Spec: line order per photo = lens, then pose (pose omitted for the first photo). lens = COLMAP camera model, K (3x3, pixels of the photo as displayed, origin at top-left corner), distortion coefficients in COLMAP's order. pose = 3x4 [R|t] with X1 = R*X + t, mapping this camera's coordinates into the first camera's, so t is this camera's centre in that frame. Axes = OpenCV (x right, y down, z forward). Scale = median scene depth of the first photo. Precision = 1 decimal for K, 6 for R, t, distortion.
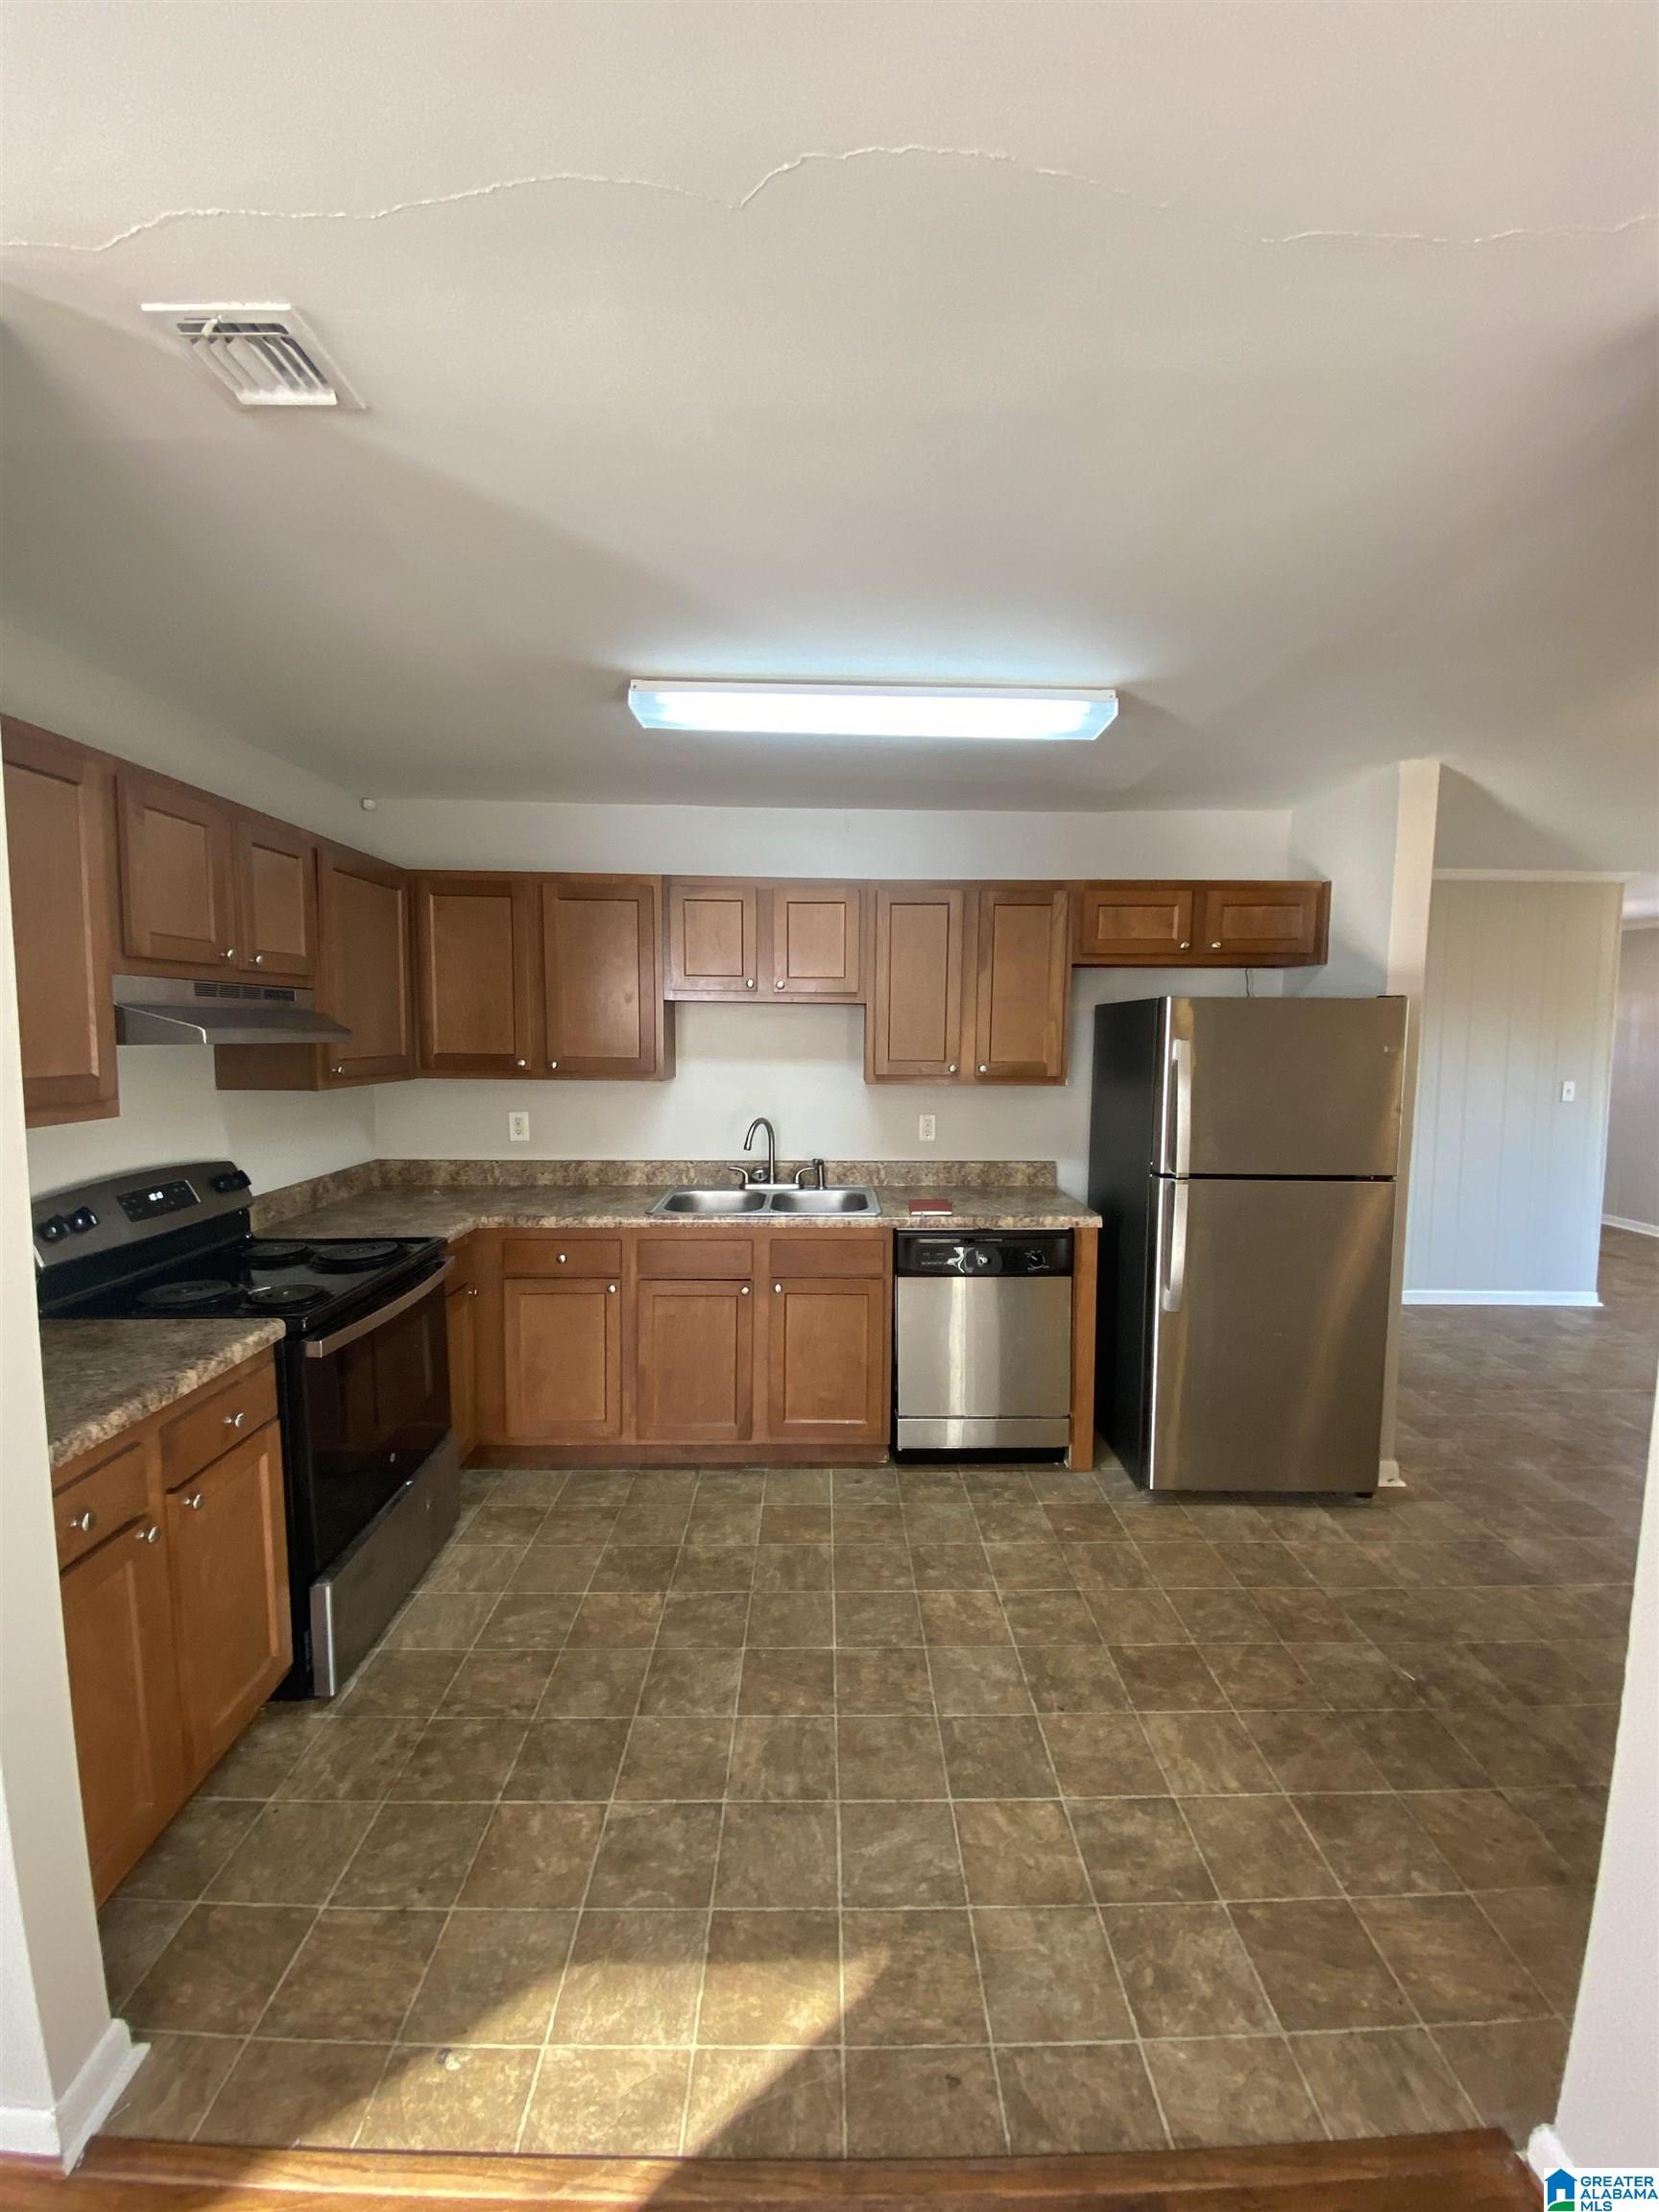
lens RADIAL K [[914.5, 0, 834.8], [0, 914.5, 1091.8], [0, 0, 1]] dist [0.000922, -0.011695]
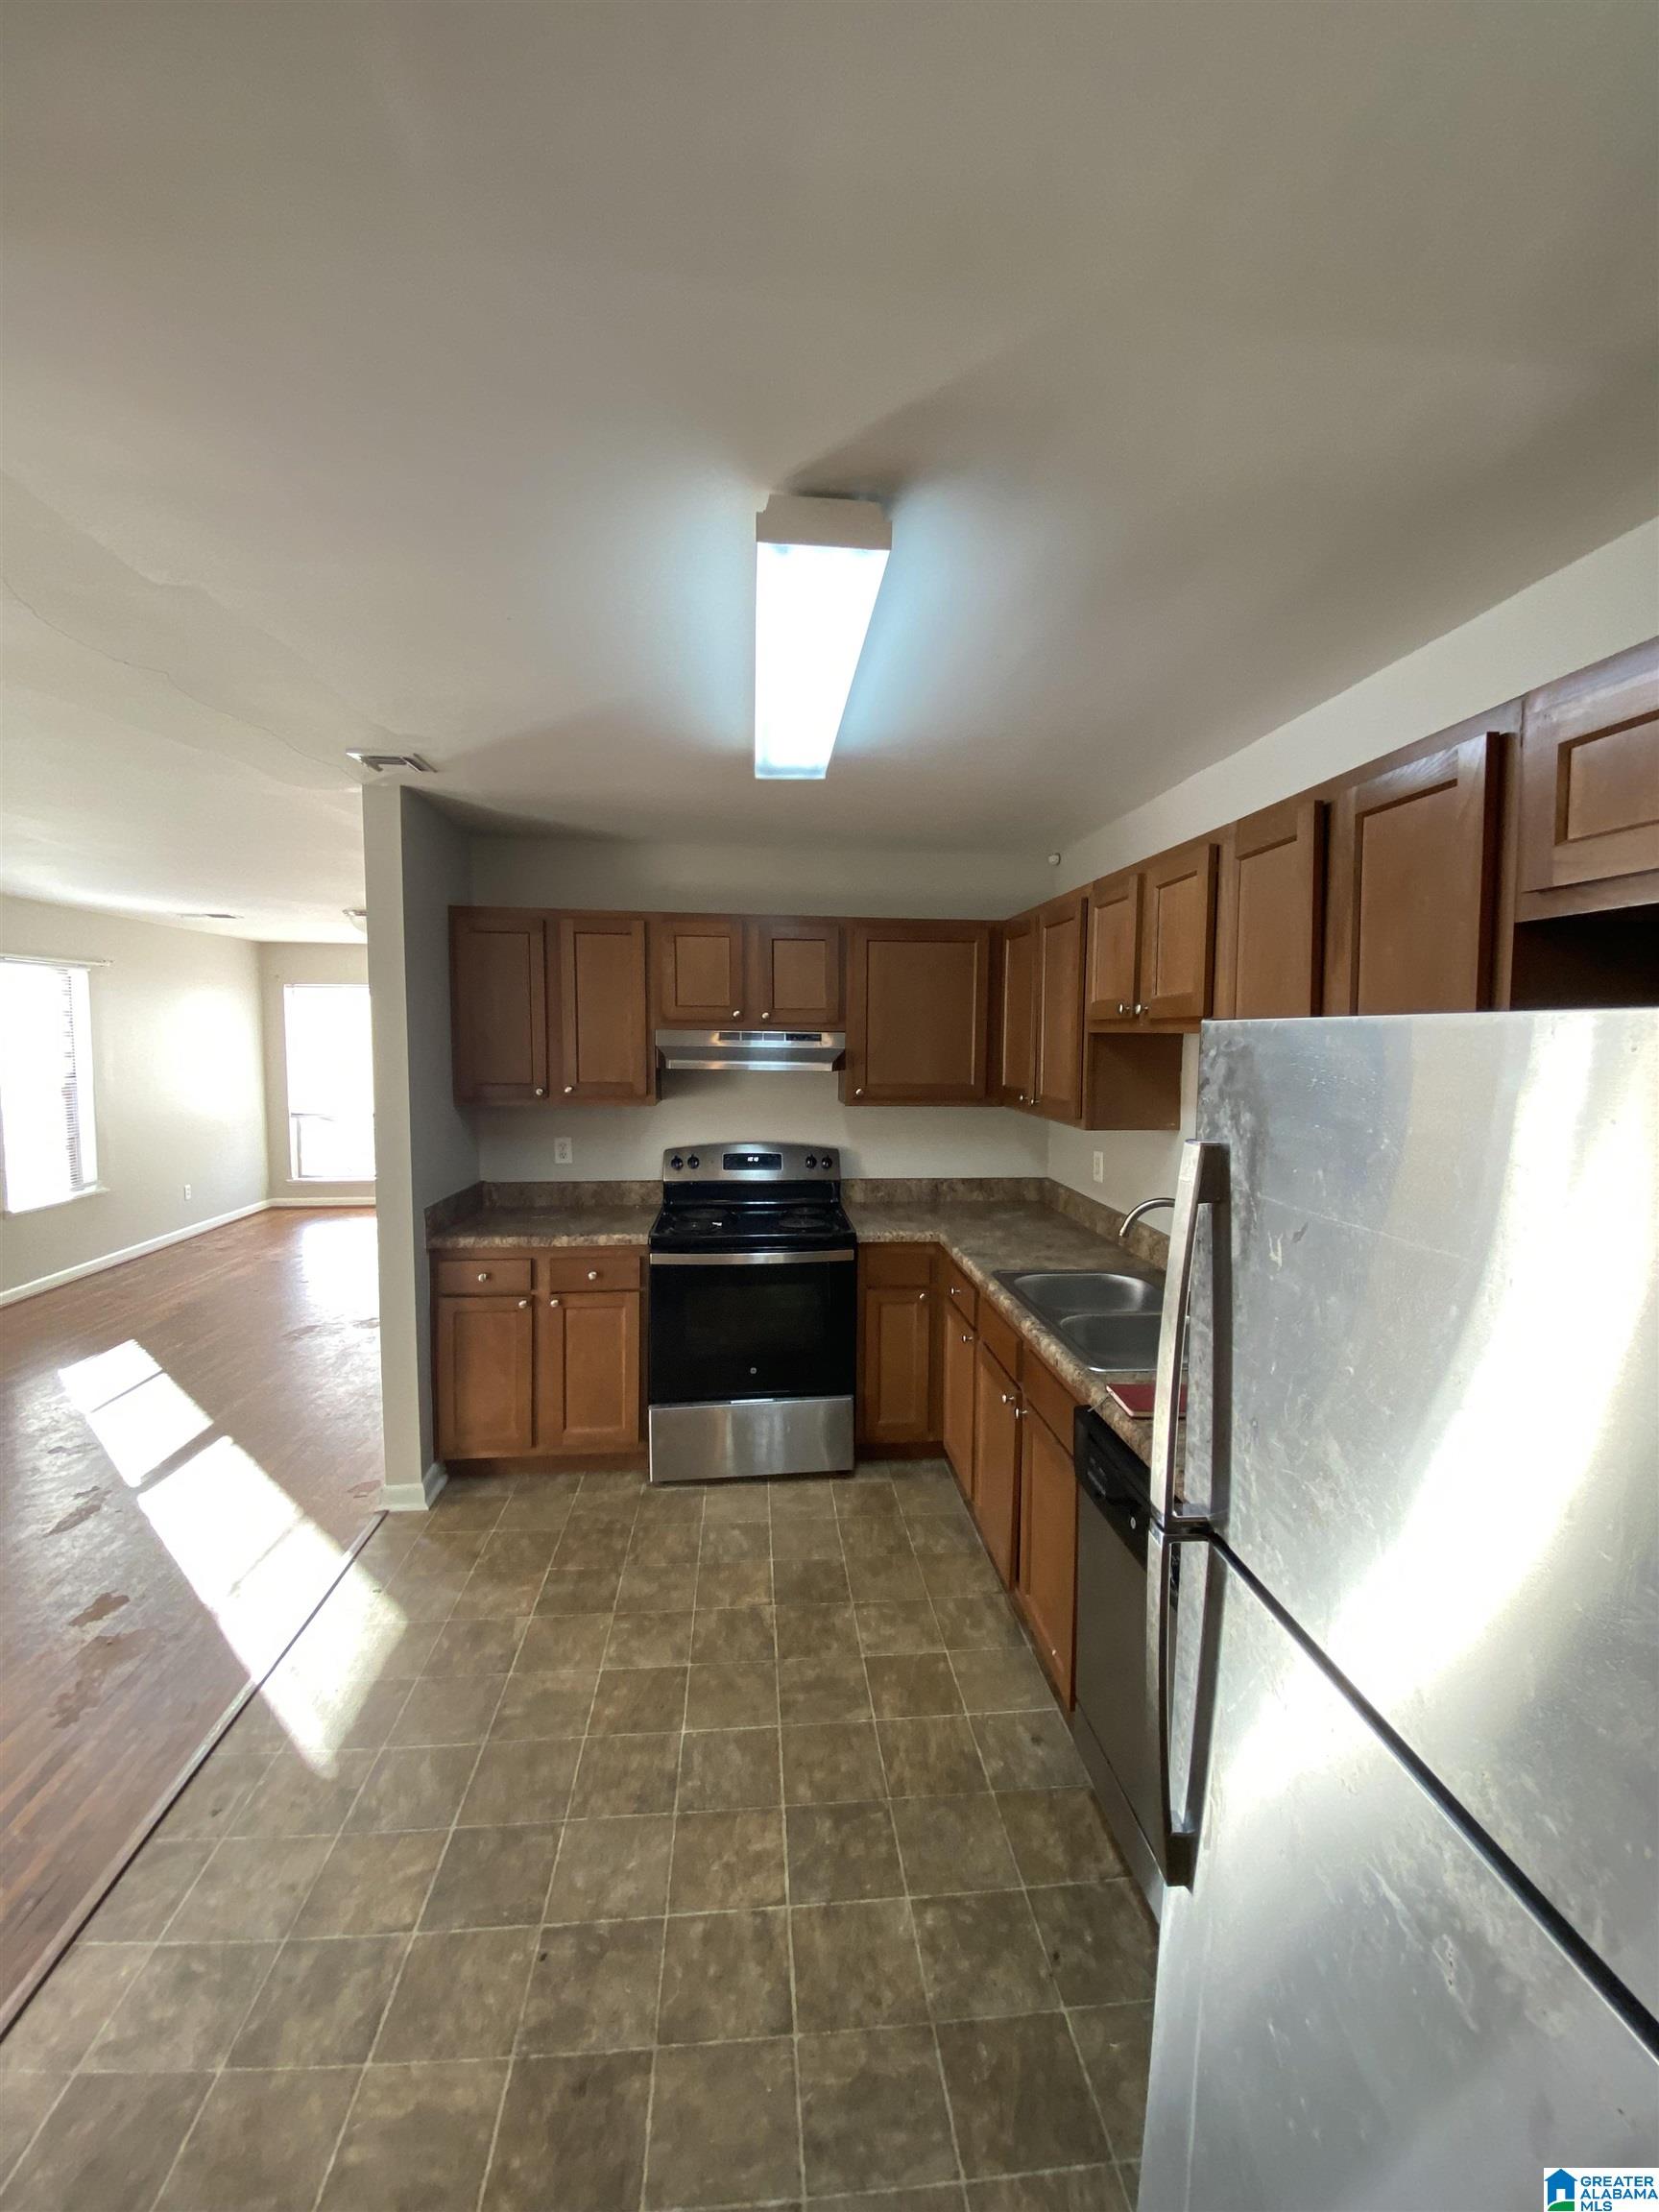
lens RADIAL K [[911.9, 0, 834.1], [0, 911.9, 1096.4], [0, 0, 1]] dist [0.021216, -0.020513]
pose [[0.070663, 0.066570, -0.995276, 0.860286], [-0.081355, 0.994831, 0.060764, -0.105609], [0.994177, 0.076677, 0.075713, 0.981428]]
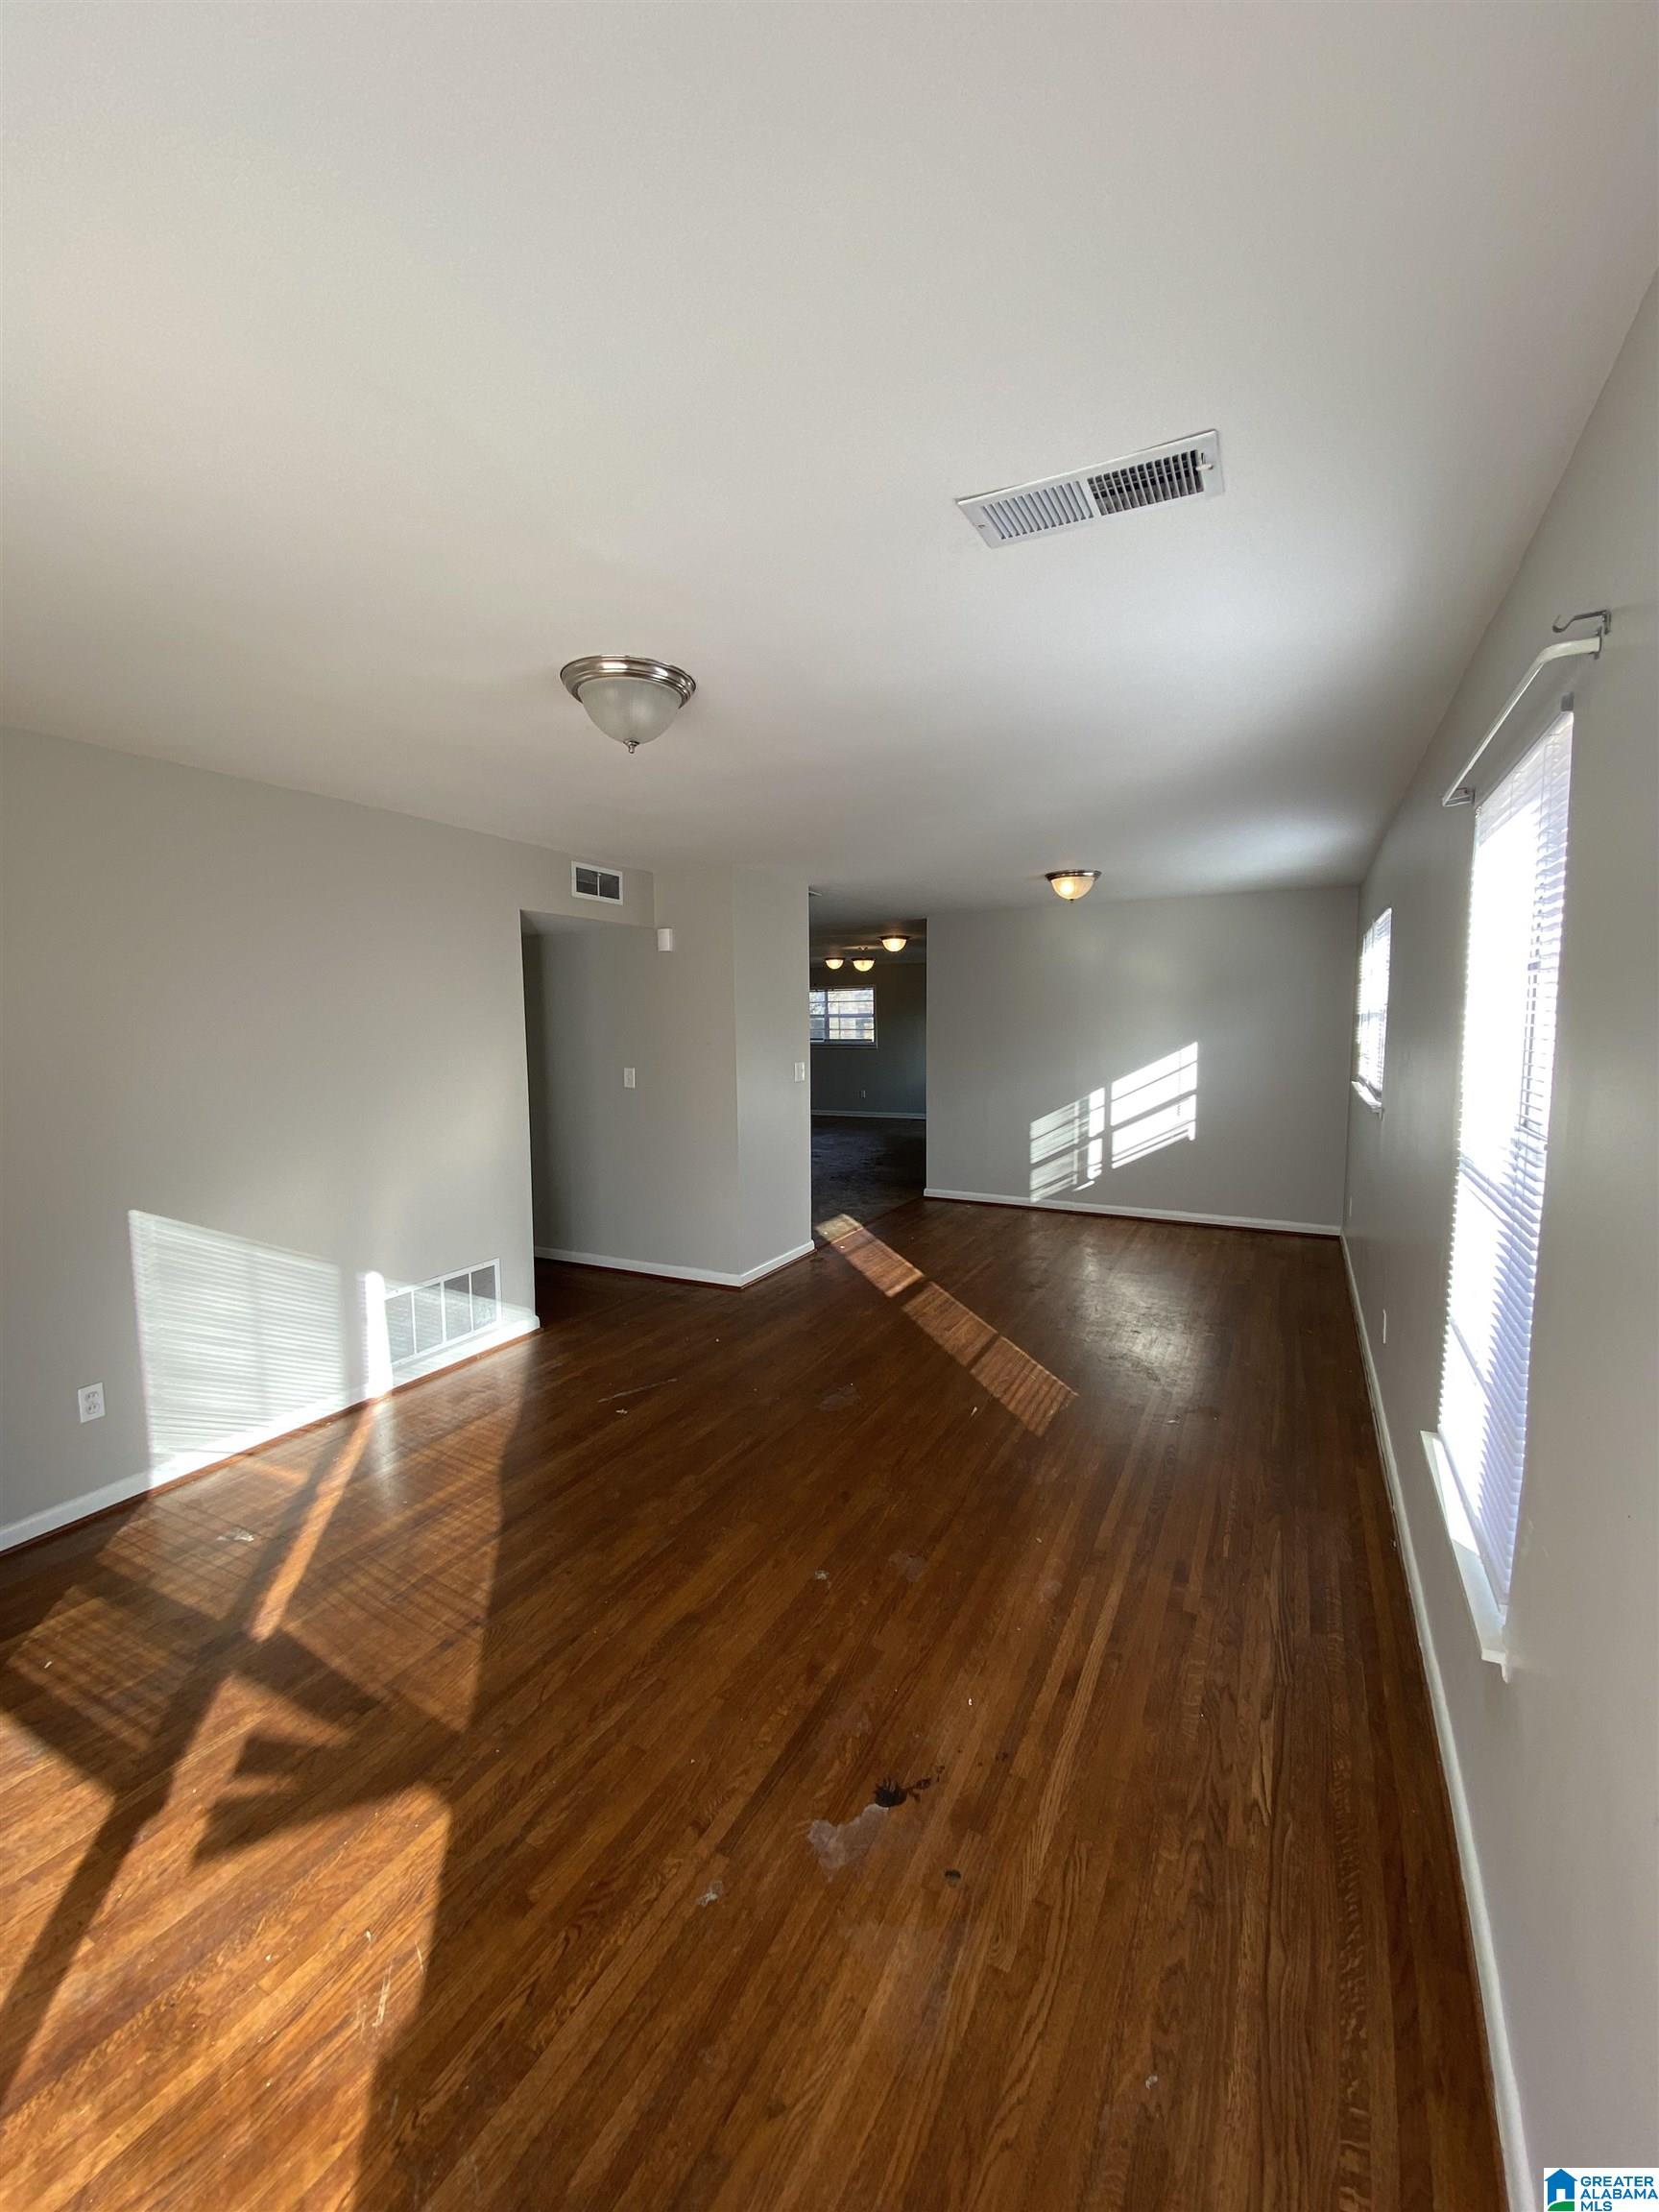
lens RADIAL K [[911.9, 0, 834.1], [0, 911.9, 1096.4], [0, 0, 1]] dist [0.021216, -0.020513]
pose [[0.465074, -0.094026, 0.880264, -2.617994], [0.075401, 0.994938, 0.066438, 0.015602], [-0.882055, 0.035475, 0.469809, -0.782899]]
